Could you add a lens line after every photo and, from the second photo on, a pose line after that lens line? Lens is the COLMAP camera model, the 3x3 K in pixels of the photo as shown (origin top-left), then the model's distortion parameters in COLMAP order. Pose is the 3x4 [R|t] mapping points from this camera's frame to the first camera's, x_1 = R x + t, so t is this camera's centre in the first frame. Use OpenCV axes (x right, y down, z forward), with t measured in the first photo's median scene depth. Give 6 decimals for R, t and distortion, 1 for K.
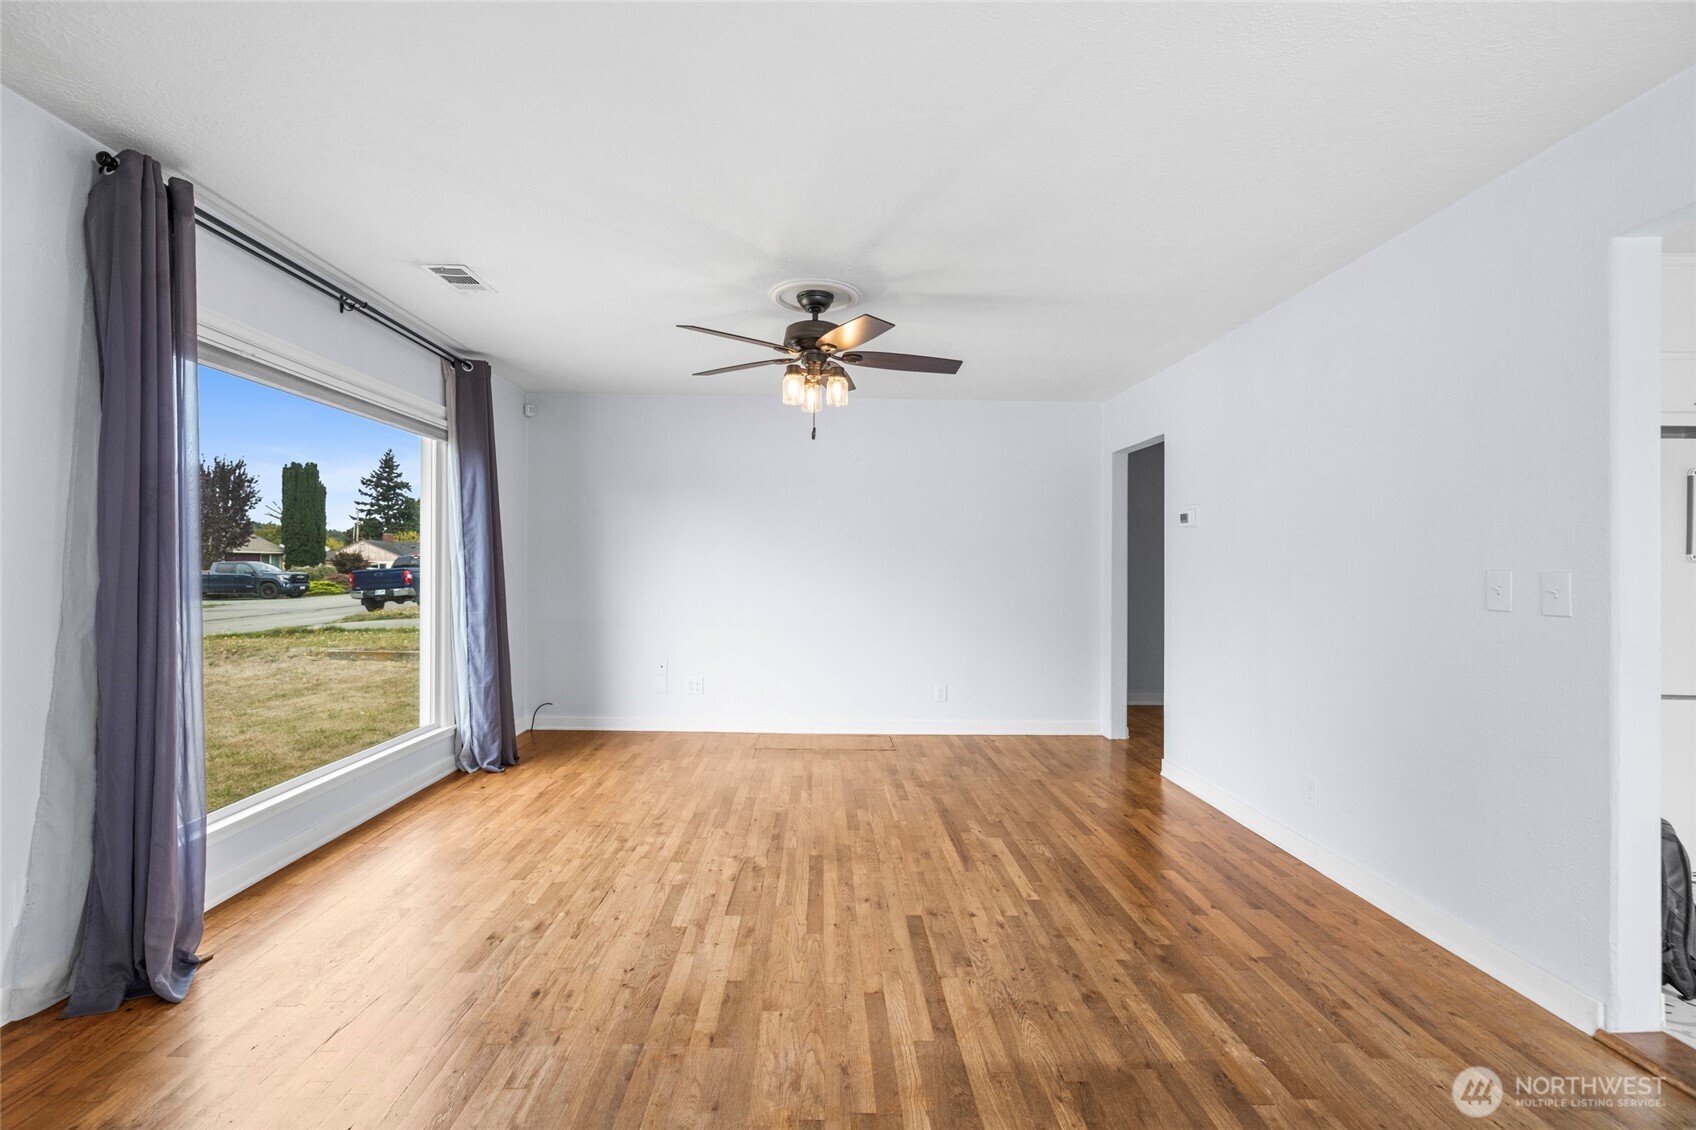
lens RADIAL K [[720.5, 0, 835.6], [0, 720.5, 565.7], [0, 0, 1]] dist [-0.001808, 0.000421]
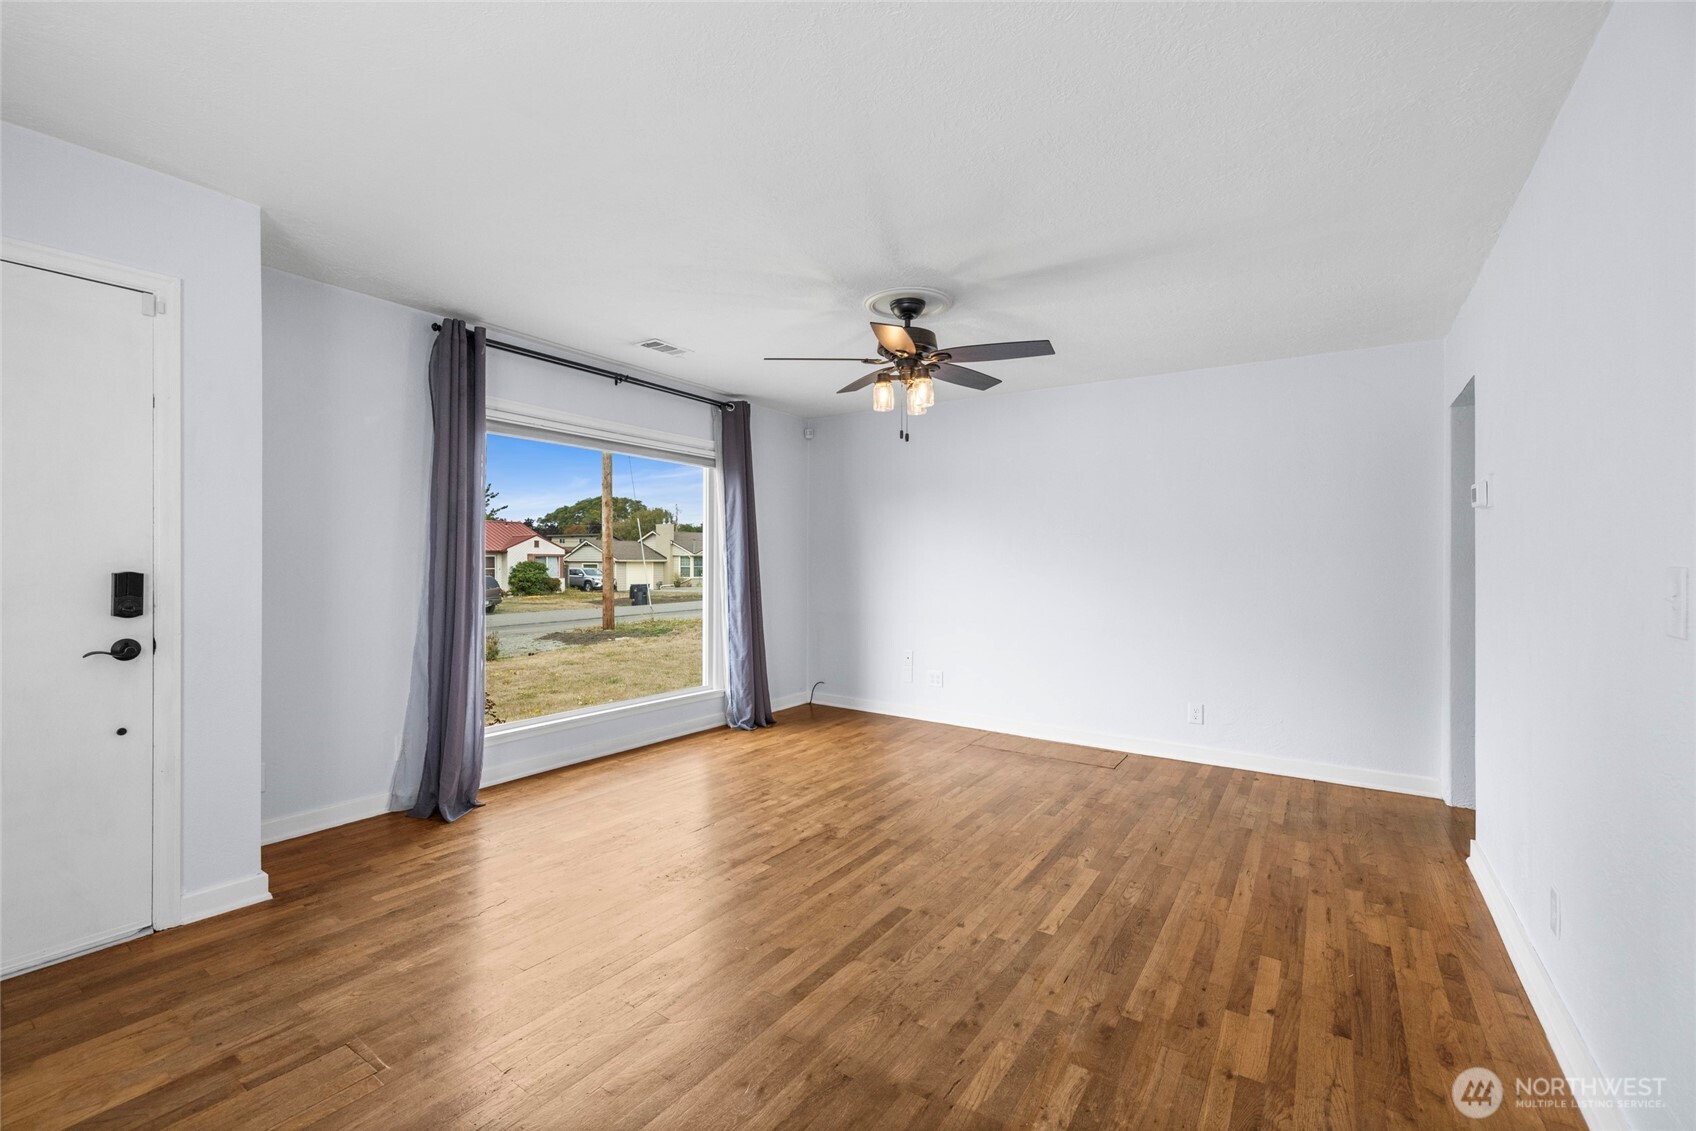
lens RADIAL K [[720.5, 0, 833.9], [0, 720.5, 565.9], [0, 0, 1]] dist [-0.001808, 0.000421]
pose [[0.814369, 0.000823, -0.580347, 0.493986], [-0.001750, 0.999998, -0.001037, 0.005396], [0.580345, 0.001860, 0.814368, 0.095304]]
